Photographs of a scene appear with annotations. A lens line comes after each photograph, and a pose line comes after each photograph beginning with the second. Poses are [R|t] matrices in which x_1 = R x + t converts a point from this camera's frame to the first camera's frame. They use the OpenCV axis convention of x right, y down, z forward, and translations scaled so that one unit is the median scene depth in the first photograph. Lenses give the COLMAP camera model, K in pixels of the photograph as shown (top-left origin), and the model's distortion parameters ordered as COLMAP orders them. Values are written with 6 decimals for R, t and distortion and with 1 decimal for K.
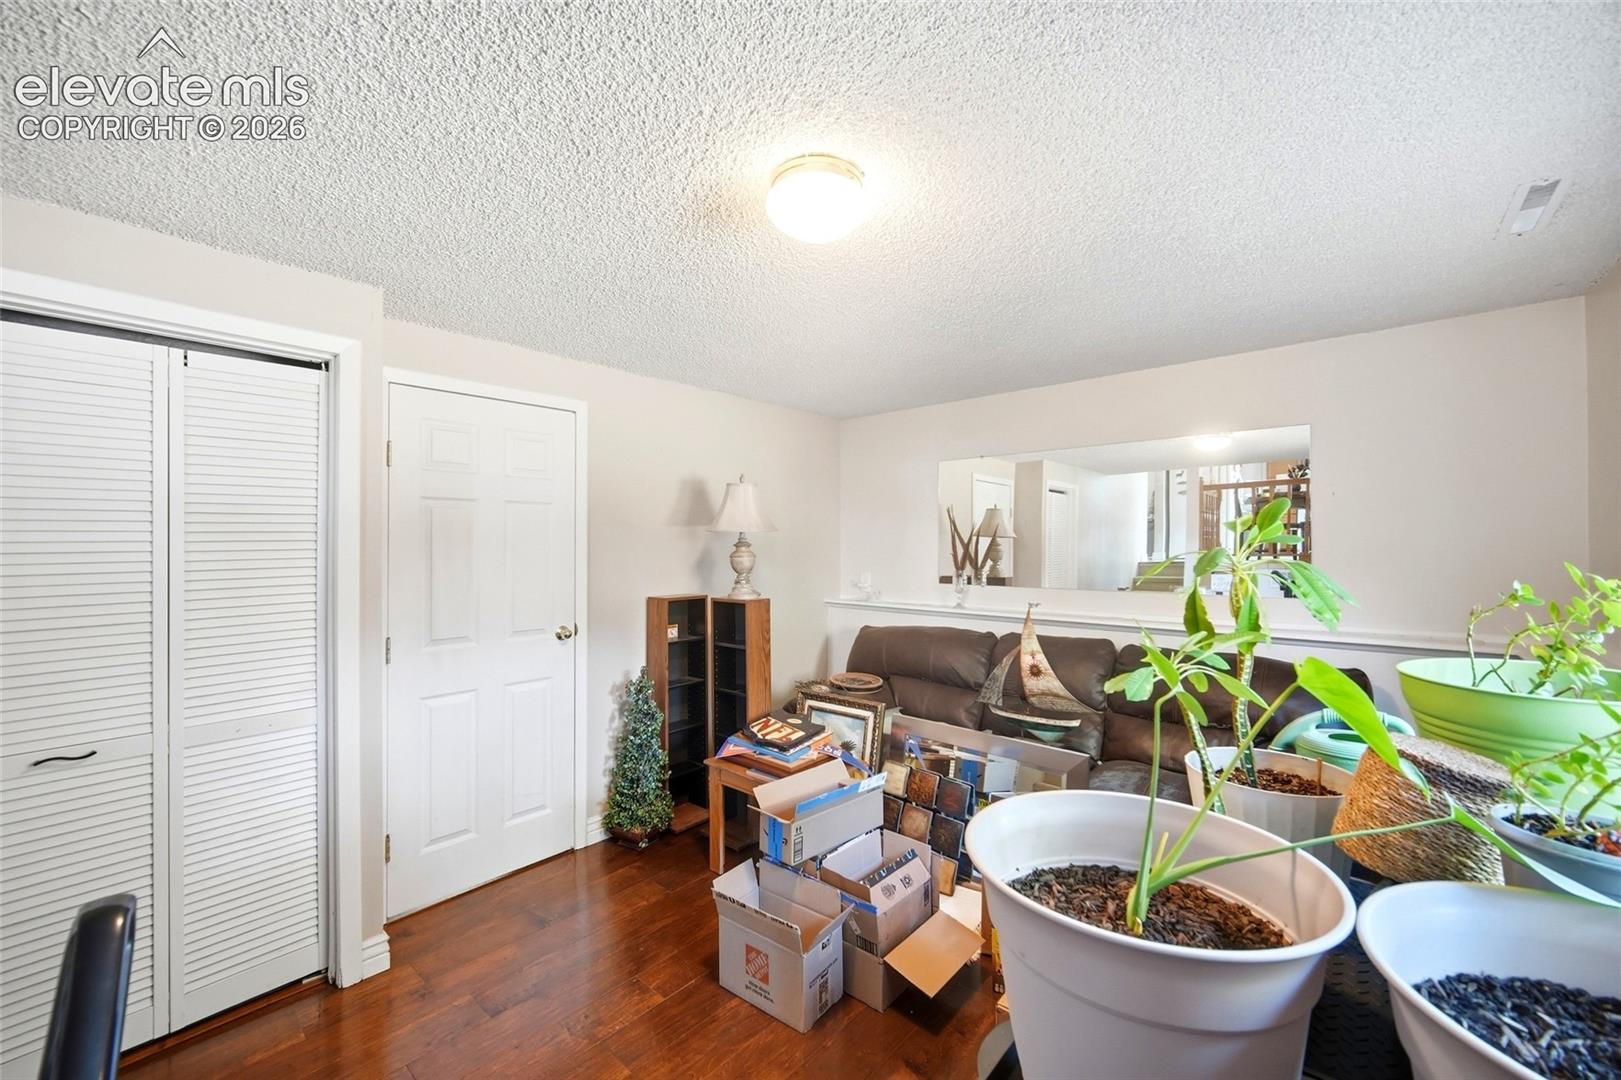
lens RADIAL K [[641.5, 0, 812.2], [0, 641.5, 541.7], [0, 0, 1]] dist [-0.000672, -0.000032]
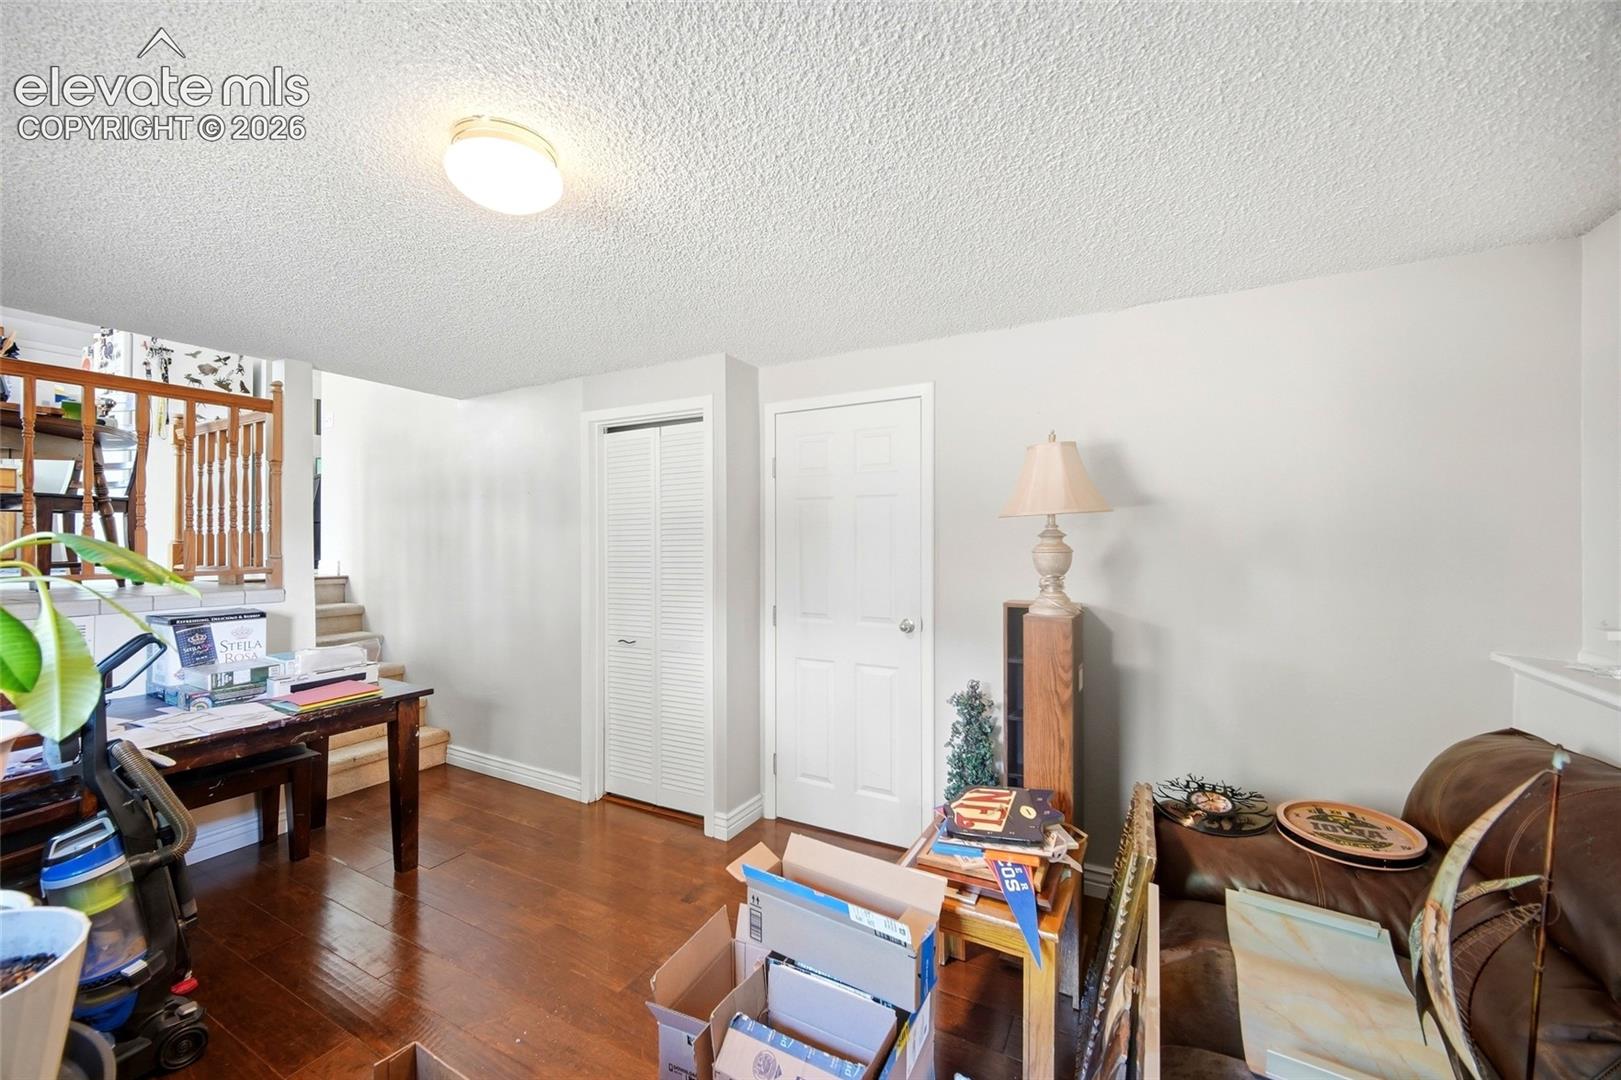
lens RADIAL K [[641.5, 0, 809.6], [0, 641.5, 544.0], [0, 0, 1]] dist [-0.000672, -0.000032]
pose [[0.214974, 0.008939, -0.976579, 0.525715], [0.001622, 0.999953, 0.009510, 0.007468], [0.976618, -0.003628, 0.214949, 0.631718]]
